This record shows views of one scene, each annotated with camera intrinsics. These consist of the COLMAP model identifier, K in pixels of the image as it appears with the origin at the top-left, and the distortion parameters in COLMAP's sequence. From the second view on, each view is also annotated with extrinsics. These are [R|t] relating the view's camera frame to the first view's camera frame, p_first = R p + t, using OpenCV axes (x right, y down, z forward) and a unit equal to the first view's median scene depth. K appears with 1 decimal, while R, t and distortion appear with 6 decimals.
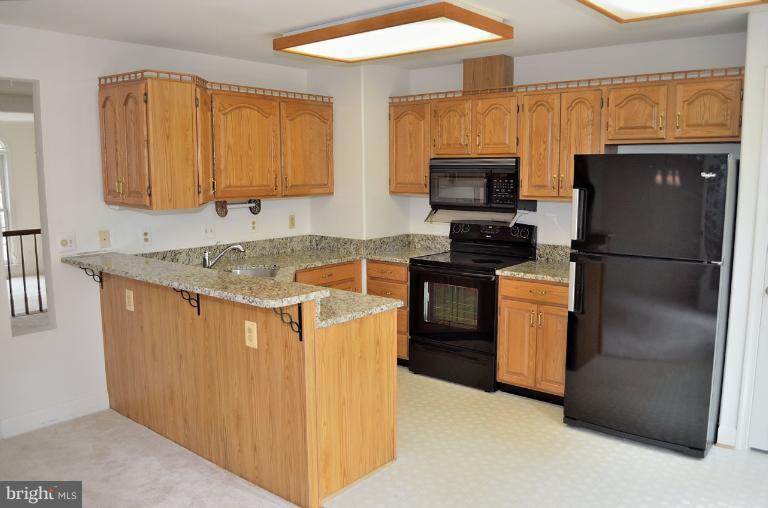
lens RADIAL K [[636.5, 0, 383.2], [0, 636.5, 255.4], [0, 0, 1]] dist [-0.048517, -0.020384]
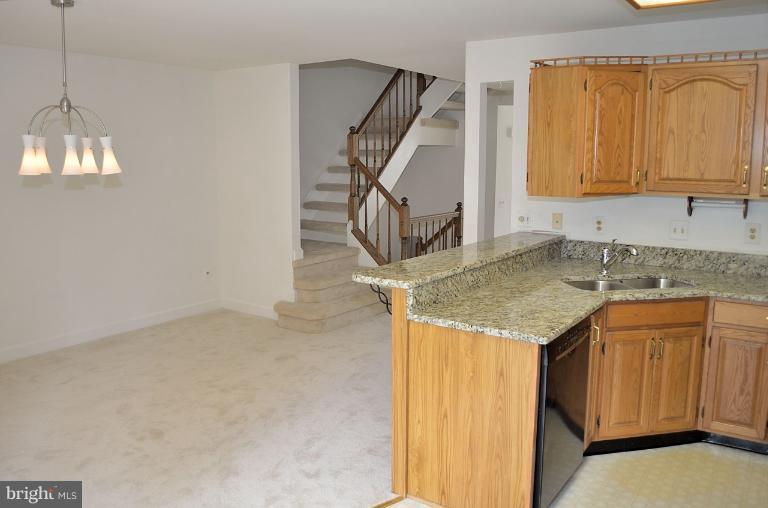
lens RADIAL K [[636.5, 0, 382.1], [0, 636.5, 253.3], [0, 0, 1]] dist [-0.048517, -0.020384]
pose [[0.083105, 0.156253, -0.984215, 0.766732], [-0.137072, 0.980036, 0.144015, -0.110680], [0.987069, 0.122939, 0.102864, 0.766283]]
